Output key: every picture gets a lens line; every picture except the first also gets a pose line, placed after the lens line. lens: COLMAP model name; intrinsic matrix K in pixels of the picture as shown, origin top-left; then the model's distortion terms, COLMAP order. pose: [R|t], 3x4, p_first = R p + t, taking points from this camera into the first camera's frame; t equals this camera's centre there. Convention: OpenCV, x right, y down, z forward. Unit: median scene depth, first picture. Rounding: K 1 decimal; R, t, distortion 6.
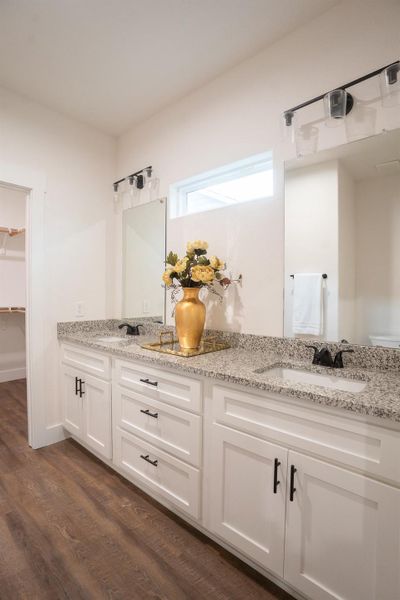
lens RADIAL K [[301.1, 0, 206.3], [0, 301.1, 303.9], [0, 0, 1]] dist [-0.061540, 0.024472]
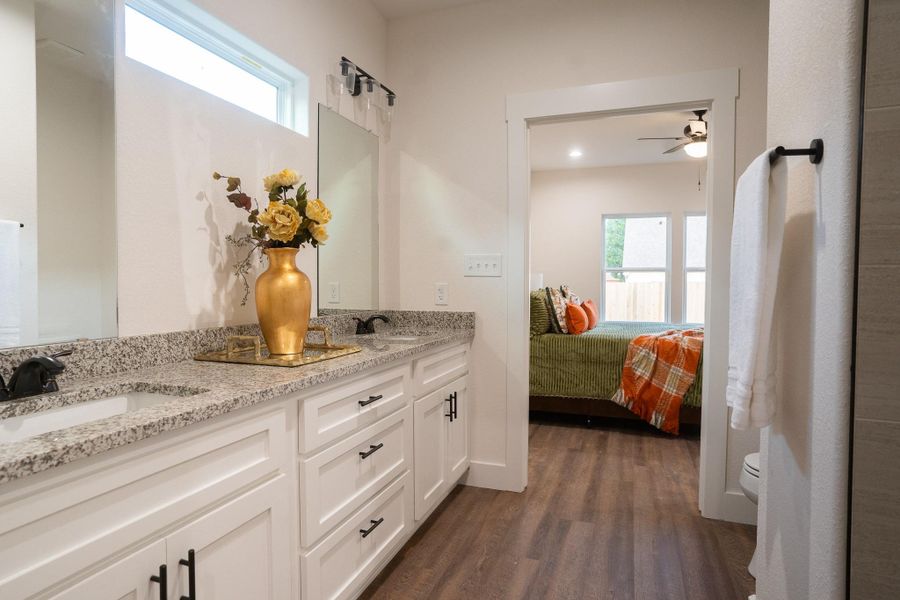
lens RADIAL K [[557.7, 0, 442.4], [0, 557.7, 300.4], [0, 0, 1]] dist [-0.023001, 0.015817]
pose [[-0.388819, -0.037613, 0.920546, -1.309041], [0.020828, 0.998552, 0.049598, -0.001888], [-0.921079, 0.038458, -0.387473, 1.299577]]
